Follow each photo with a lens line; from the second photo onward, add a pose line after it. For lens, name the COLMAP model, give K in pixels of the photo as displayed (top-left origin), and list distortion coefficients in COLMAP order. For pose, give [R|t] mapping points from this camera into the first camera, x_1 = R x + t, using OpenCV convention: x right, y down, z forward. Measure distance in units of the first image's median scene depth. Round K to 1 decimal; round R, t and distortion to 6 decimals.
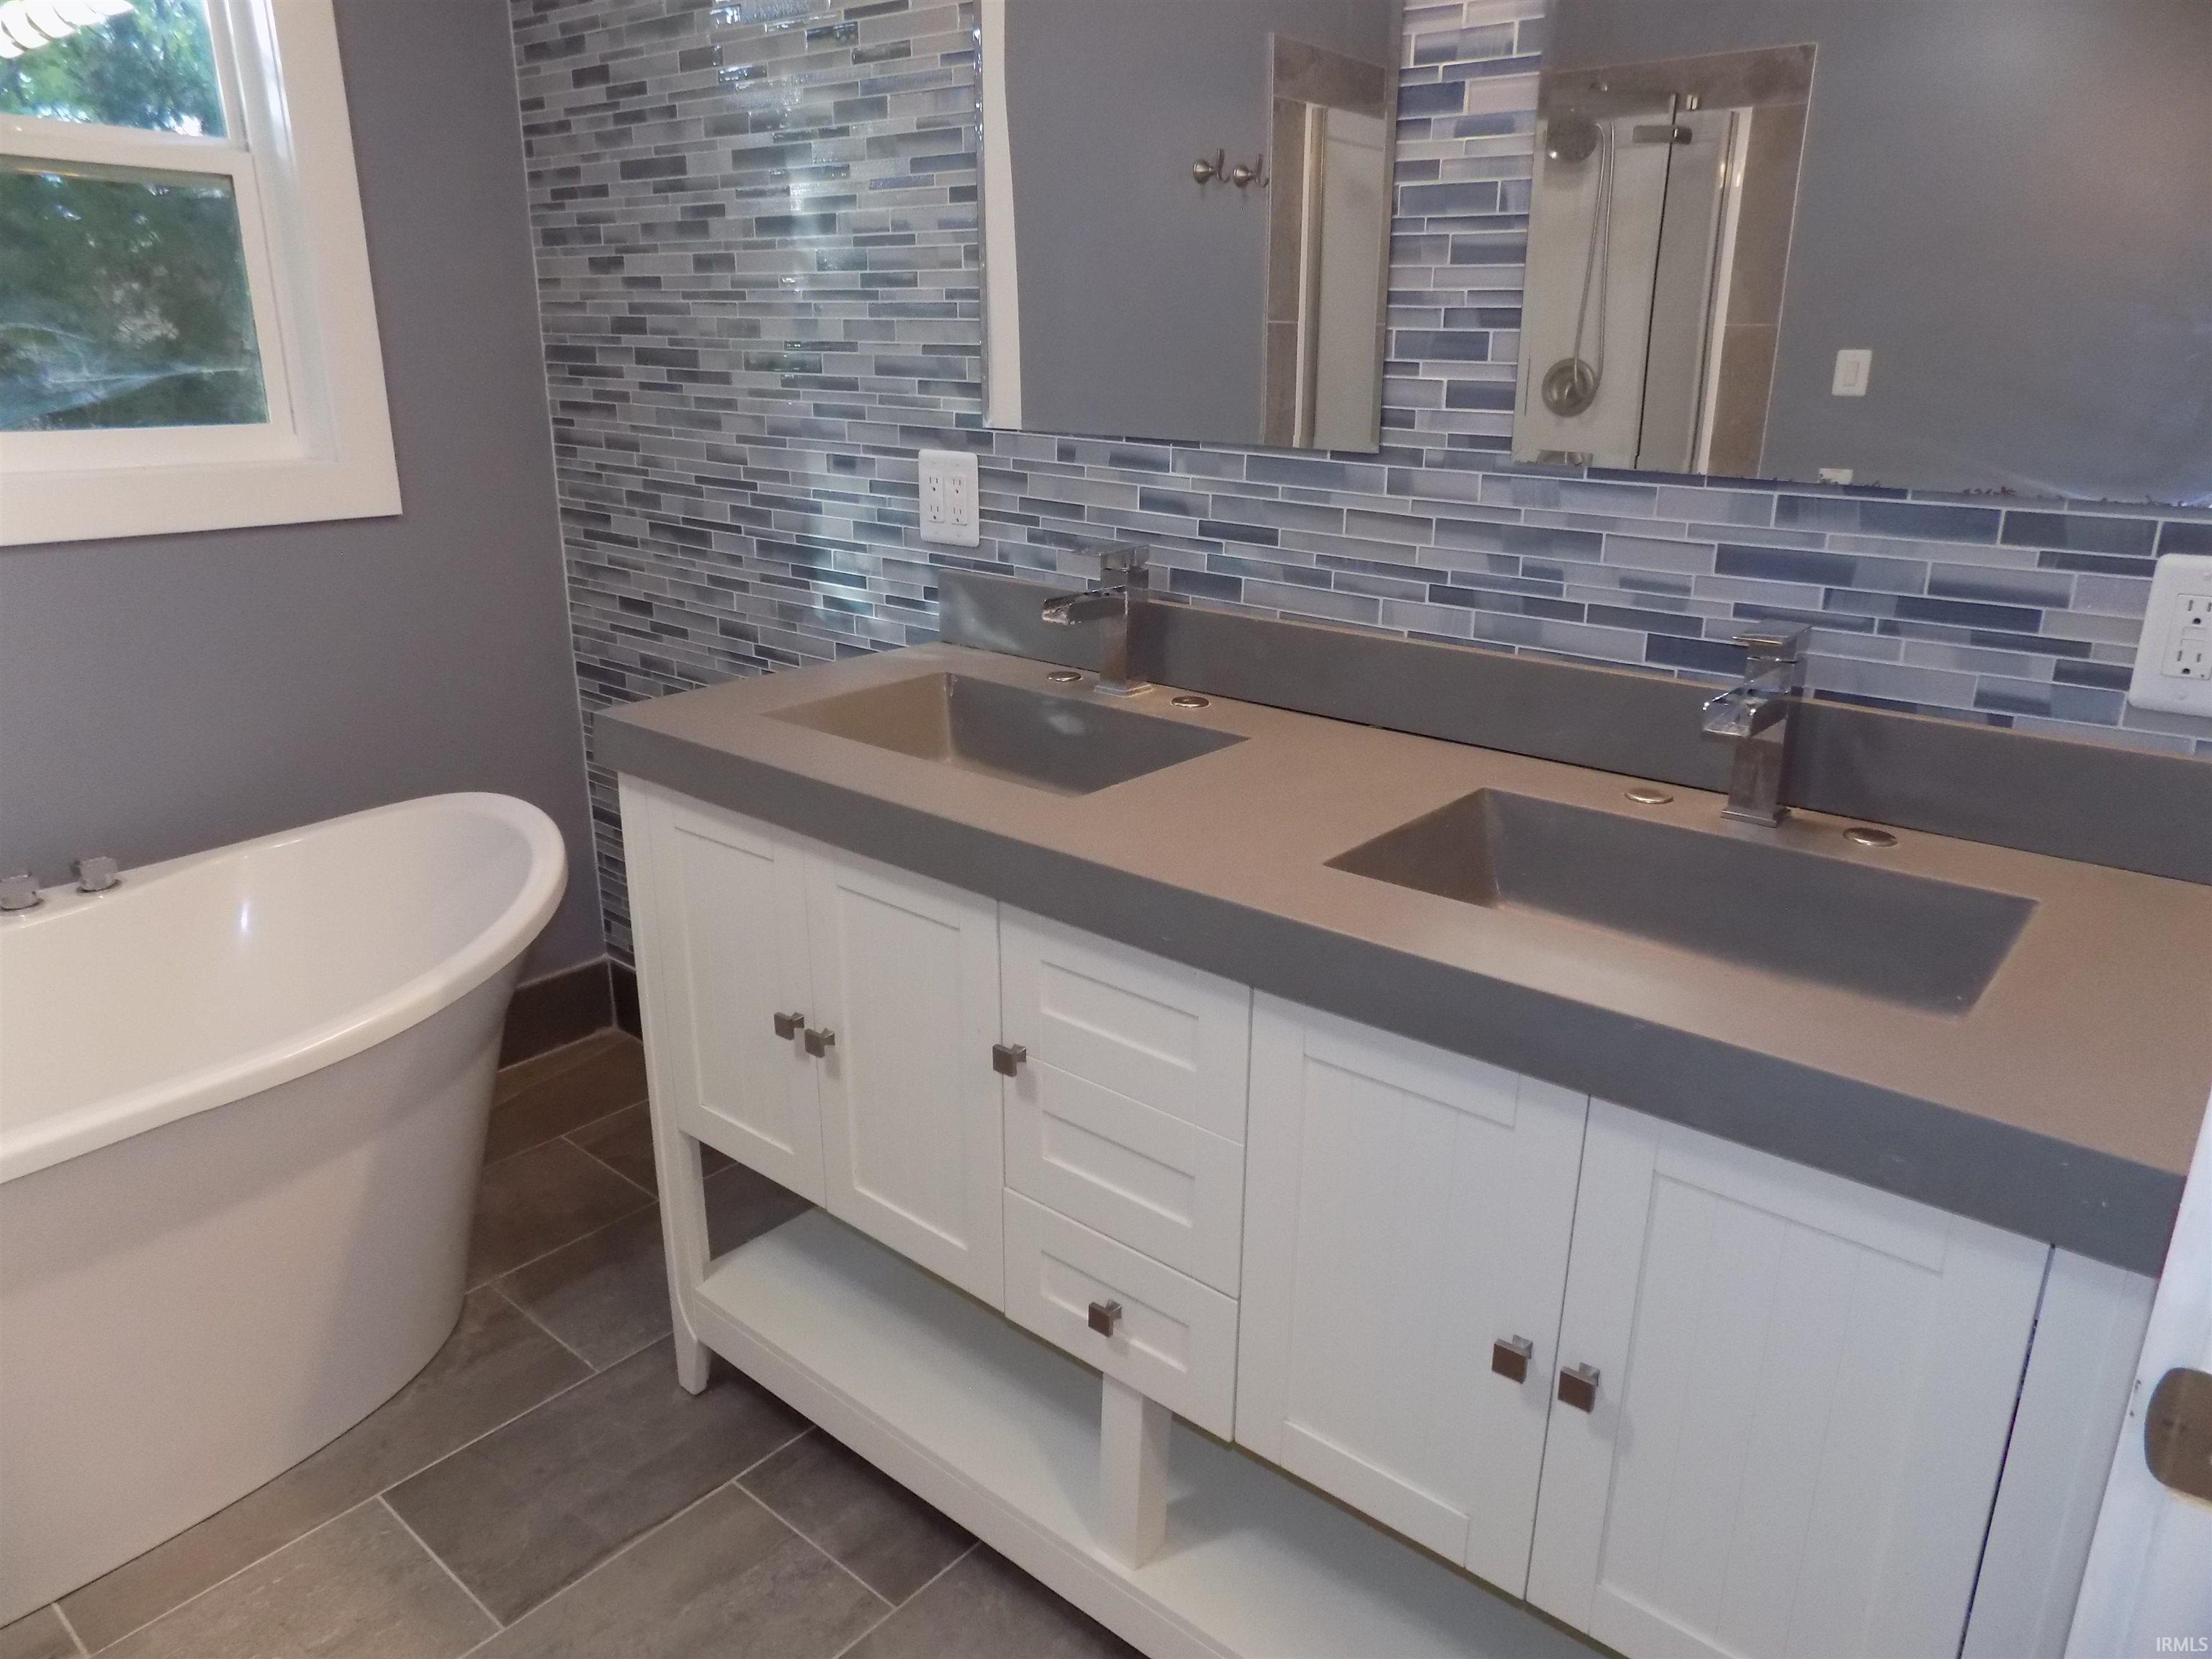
lens RADIAL K [[1488.9, 0, 1114.0], [0, 1488.9, 821.3], [0, 0, 1]] dist [-0.051269, 0.048503]
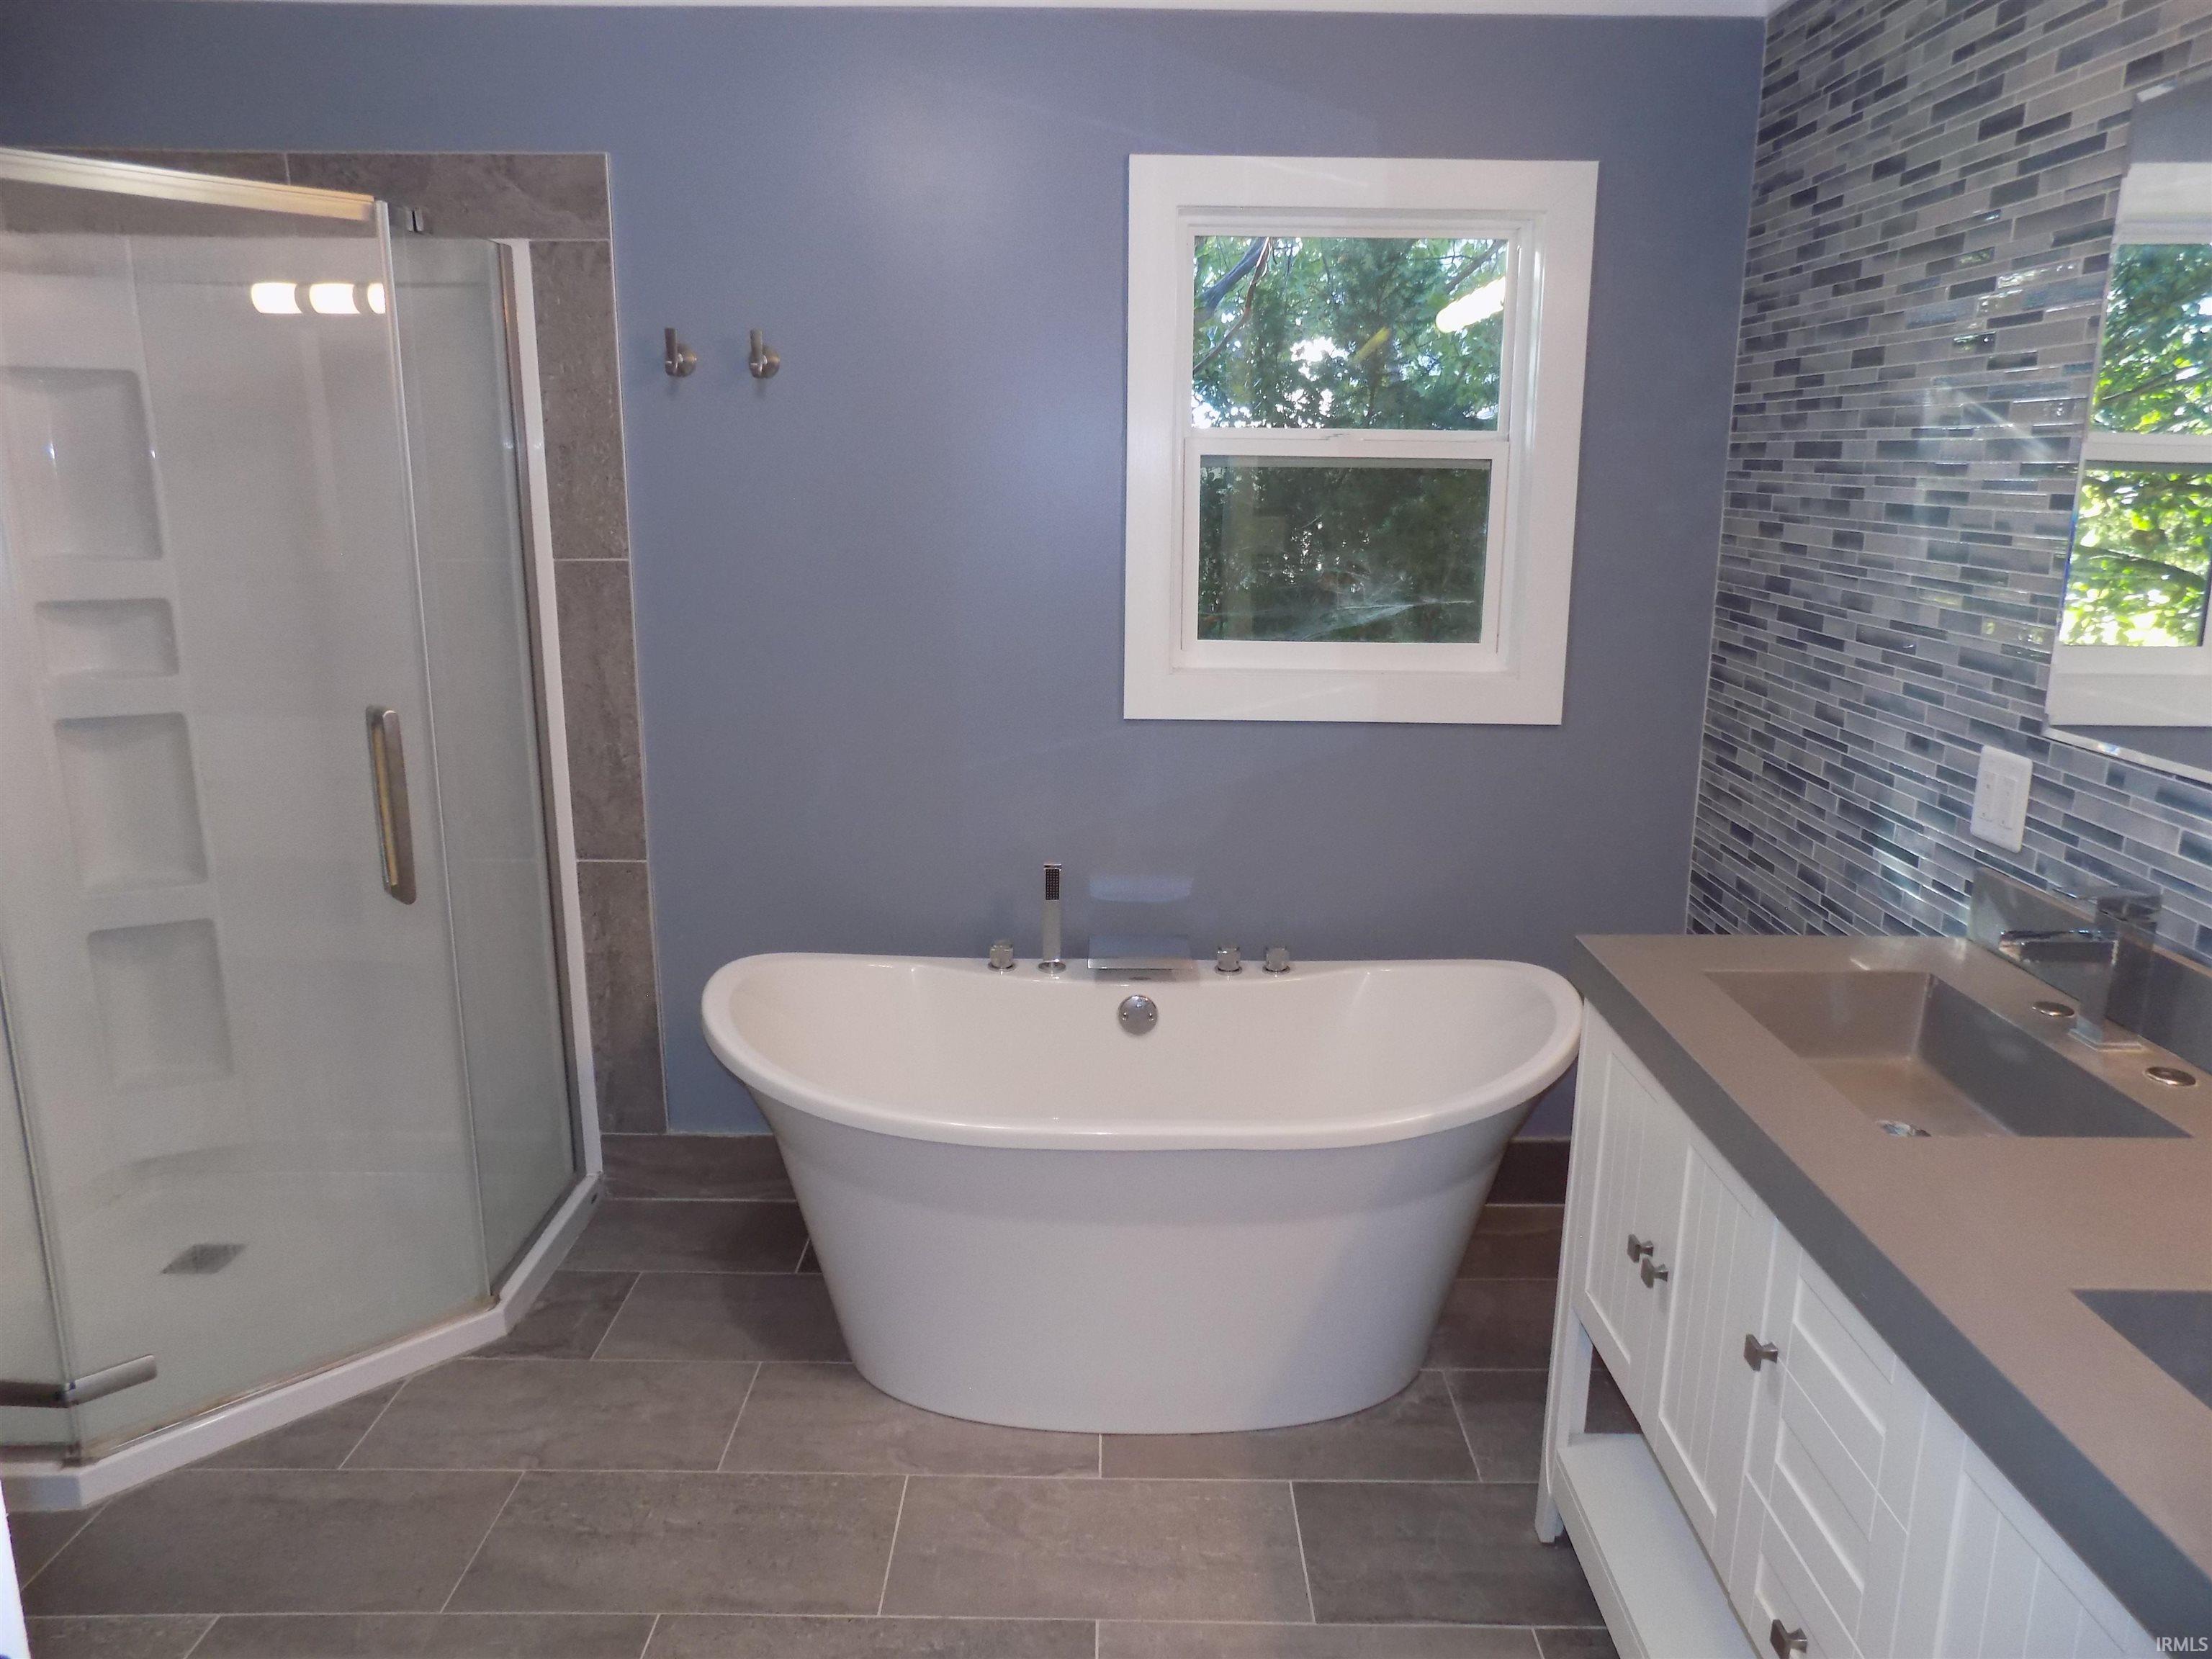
lens RADIAL K [[1488.9, 0, 1095.3], [0, 1488.9, 836.1], [0, 0, 1]] dist [-0.051269, 0.048503]
pose [[0.634575, 0.177977, -0.752089, 0.221746], [-0.240190, 0.970351, 0.026966, -0.071024], [0.734590, 0.163533, 0.658509, -0.060495]]
